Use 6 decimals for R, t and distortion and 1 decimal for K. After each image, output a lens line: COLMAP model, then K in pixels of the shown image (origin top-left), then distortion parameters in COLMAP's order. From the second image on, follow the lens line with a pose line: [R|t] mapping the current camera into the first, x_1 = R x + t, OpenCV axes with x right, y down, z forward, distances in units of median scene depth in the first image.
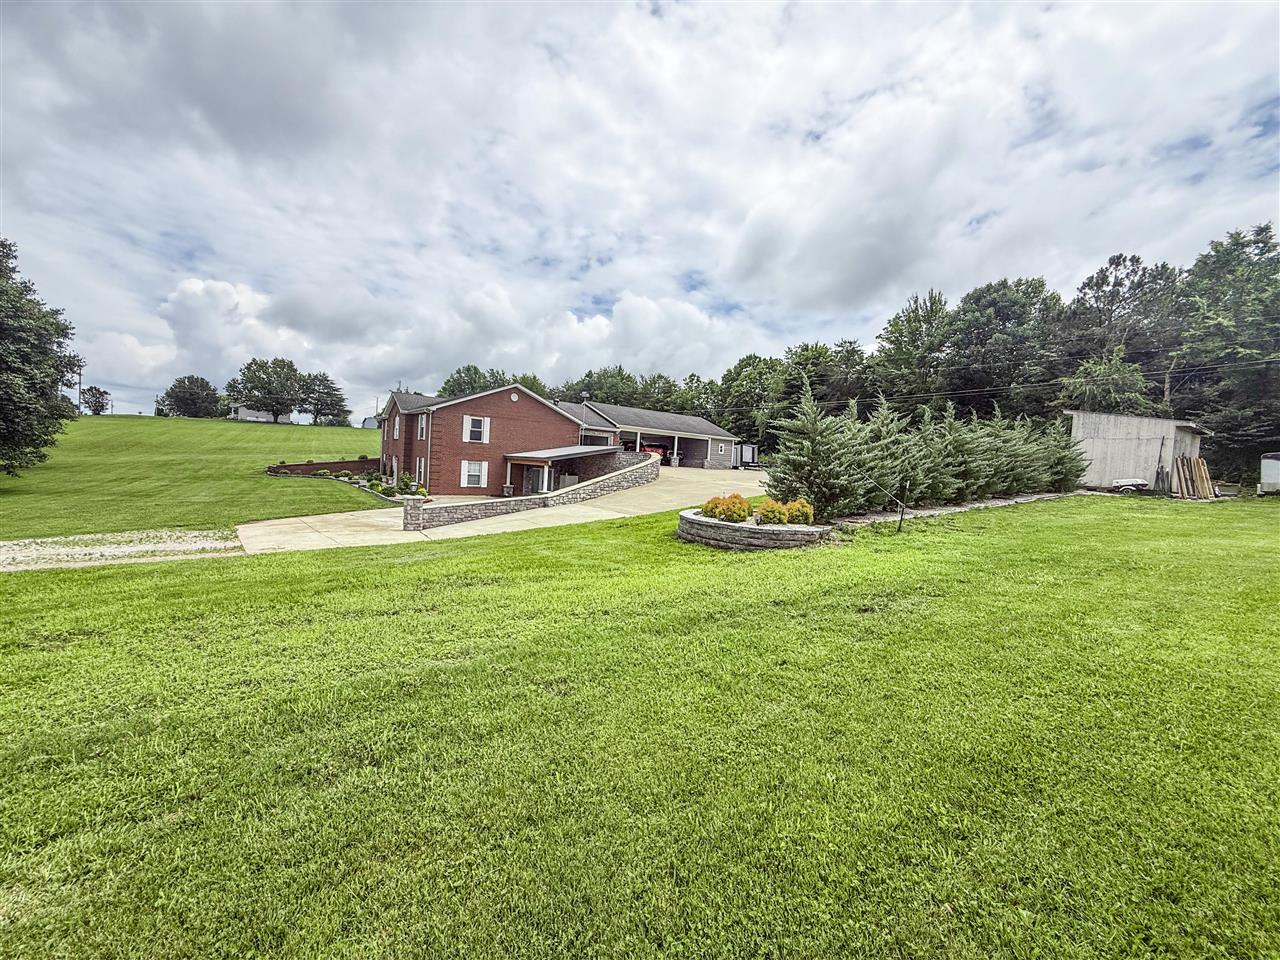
lens RADIAL K [[504.8, 0, 640.0], [0, 504.8, 480.0], [0, 0, 1]] dist [-0.011144, 0.000047]
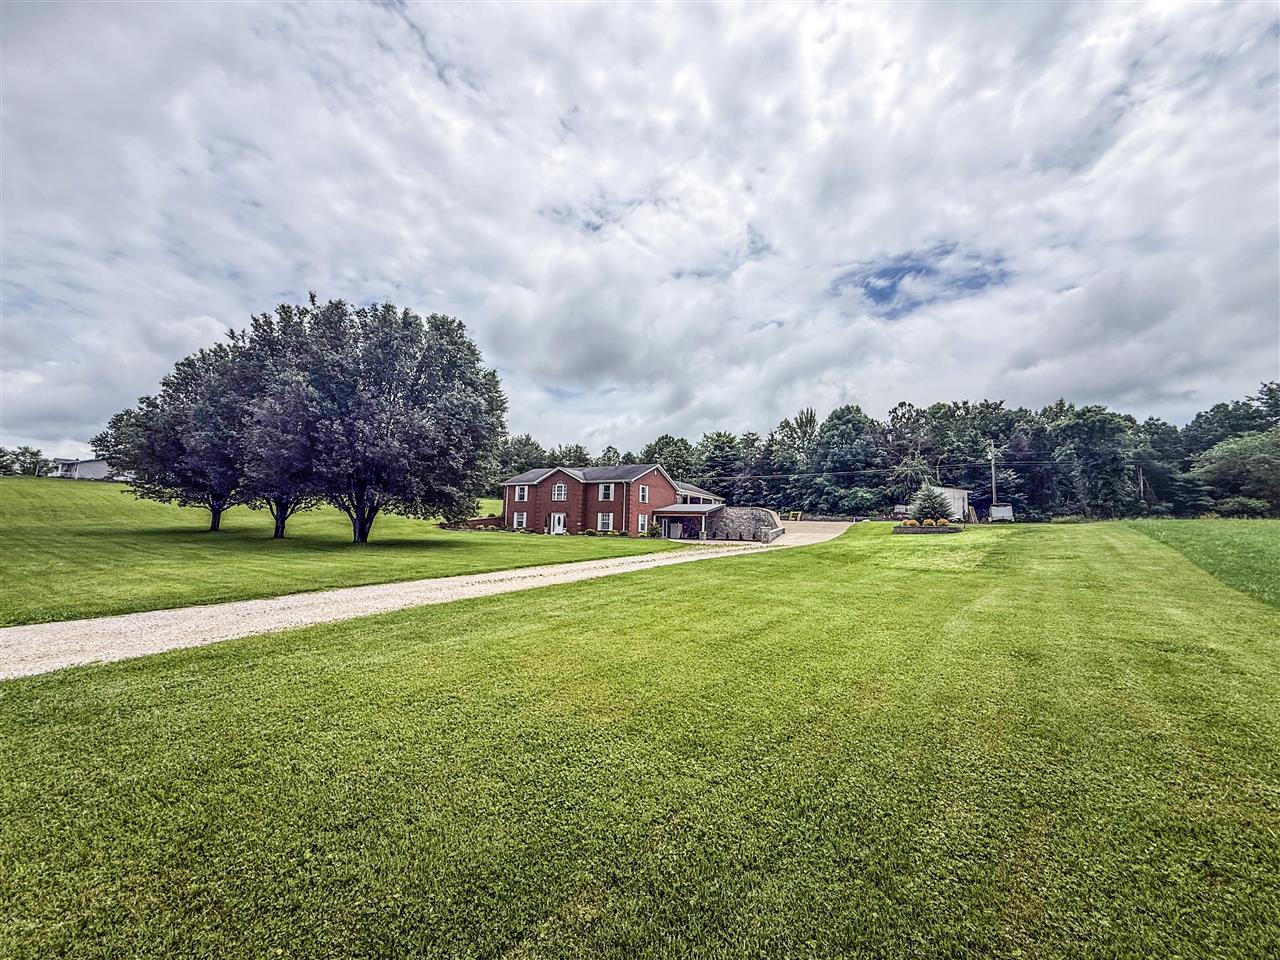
lens RADIAL K [[507.0, 0, 640.0], [0, 507.0, 480.0], [0, 0, 1]] dist [-0.000854, -0.000785]
pose [[0.915774, 0.008474, 0.401605, -0.695474], [0.038434, 0.993342, -0.108601, 0.019147], [-0.399851, 0.114889, 0.909351, -0.310479]]
